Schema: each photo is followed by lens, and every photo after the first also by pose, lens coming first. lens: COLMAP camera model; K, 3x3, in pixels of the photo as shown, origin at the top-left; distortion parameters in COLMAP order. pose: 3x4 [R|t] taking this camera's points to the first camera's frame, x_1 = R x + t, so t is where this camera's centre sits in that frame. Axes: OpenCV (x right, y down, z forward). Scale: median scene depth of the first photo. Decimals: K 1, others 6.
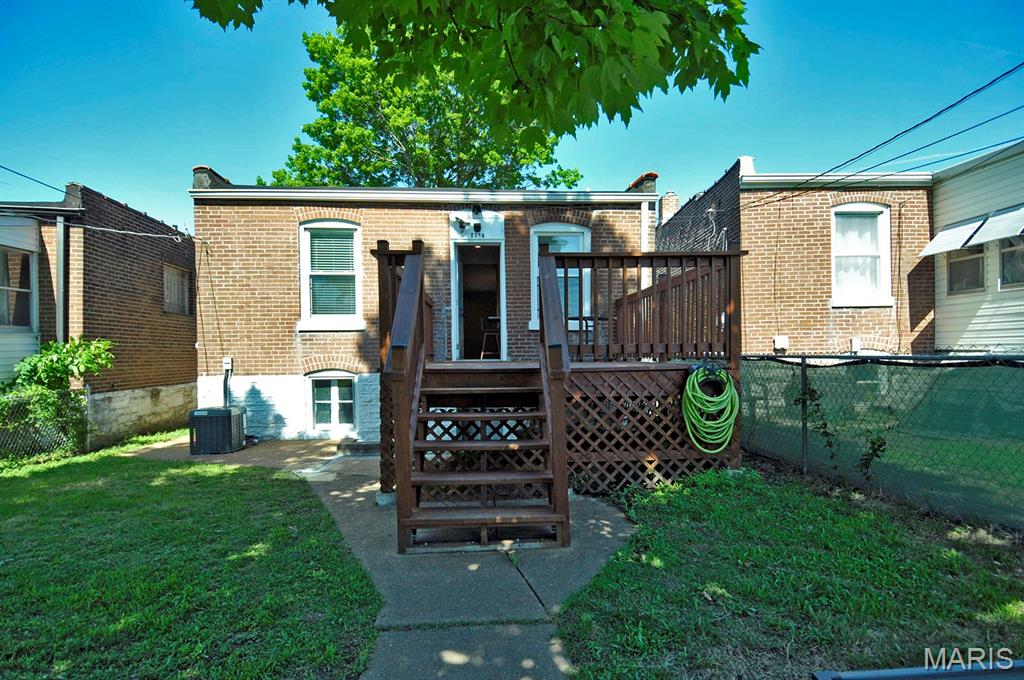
lens RADIAL K [[539.9, 0, 515.1], [0, 539.9, 357.9], [0, 0, 1]] dist [0.024942, -0.017436]
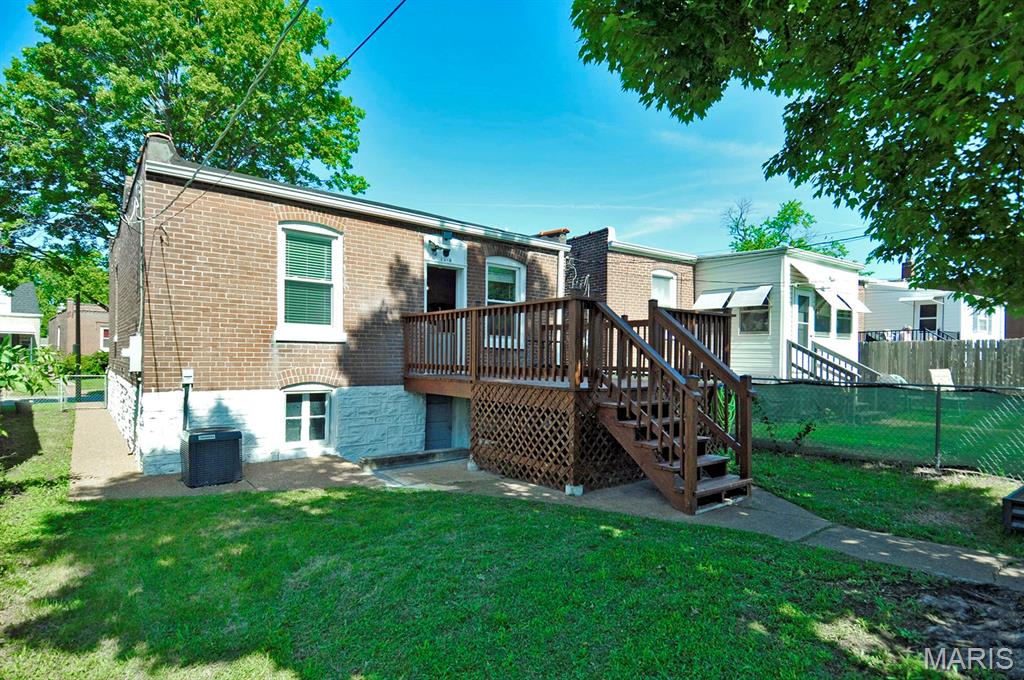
lens RADIAL K [[539.9, 0, 517.8], [0, 539.9, 357.1], [0, 0, 1]] dist [0.024942, -0.017436]
pose [[0.809787, 0.022895, 0.586277, -0.602889], [-0.020388, 0.999733, -0.010880, -0.020659], [-0.586370, -0.003142, 0.810037, 0.027373]]
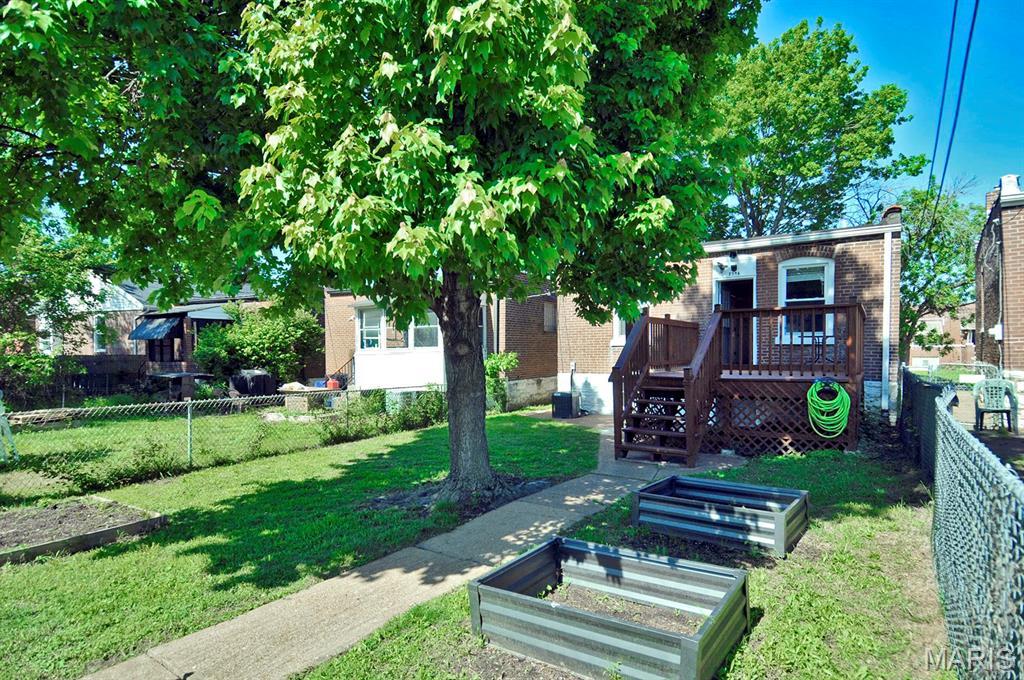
lens RADIAL K [[539.9, 0, 506.8], [0, 539.9, 347.5], [0, 0, 1]] dist [0.024942, -0.017436]
pose [[0.787431, 0.000276, -0.616403, 0.322511], [-0.003102, 0.999989, -0.003515, -0.038410], [0.616396, 0.004680, 0.787423, -0.415024]]
